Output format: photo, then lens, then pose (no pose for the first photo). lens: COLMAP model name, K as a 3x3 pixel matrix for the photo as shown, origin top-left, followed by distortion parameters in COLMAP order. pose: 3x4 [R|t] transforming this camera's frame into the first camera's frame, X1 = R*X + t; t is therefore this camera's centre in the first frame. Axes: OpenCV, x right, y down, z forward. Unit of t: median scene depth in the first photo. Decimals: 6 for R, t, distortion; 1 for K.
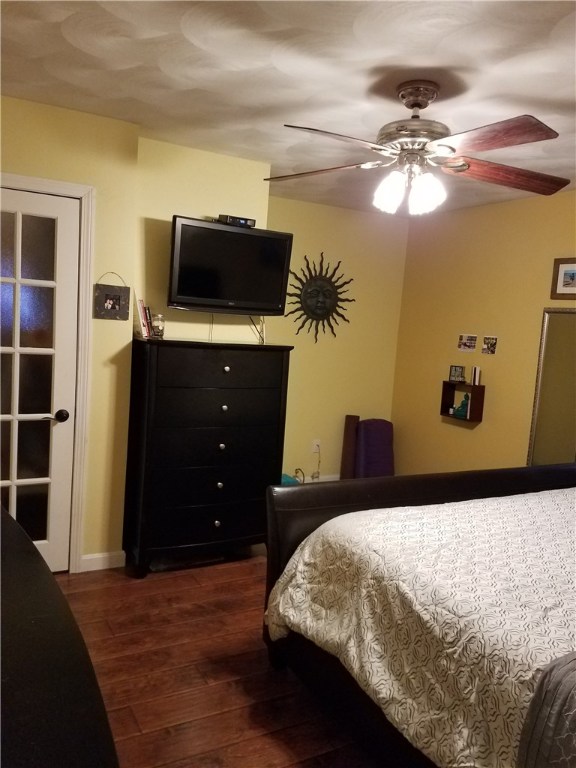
lens RADIAL K [[602.6, 0, 285.2], [0, 602.6, 388.6], [0, 0, 1]] dist [0.259768, -0.430771]
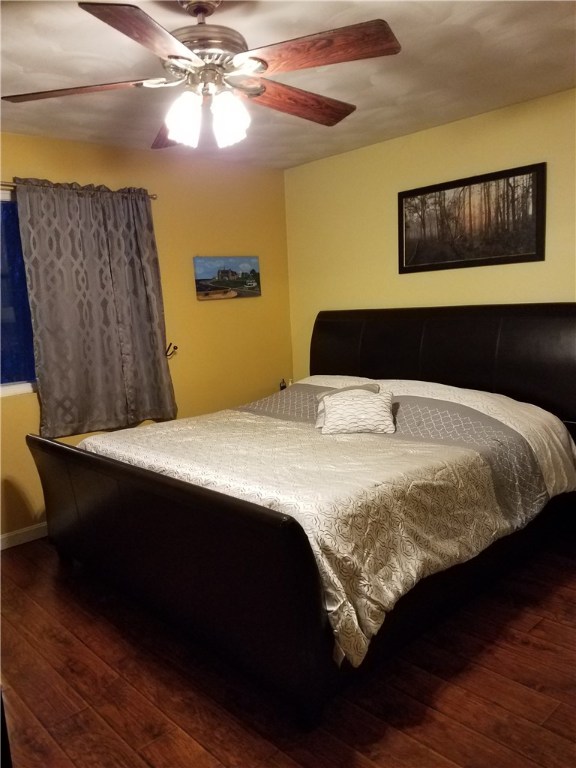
lens RADIAL K [[602.6, 0, 285.2], [0, 602.6, 388.6], [0, 0, 1]] dist [0.259768, -0.430771]
pose [[-0.266744, -0.185076, 0.945830, -0.773847], [0.145880, 0.962327, 0.229445, -0.167008], [-0.952663, 0.199181, -0.229696, 1.318604]]
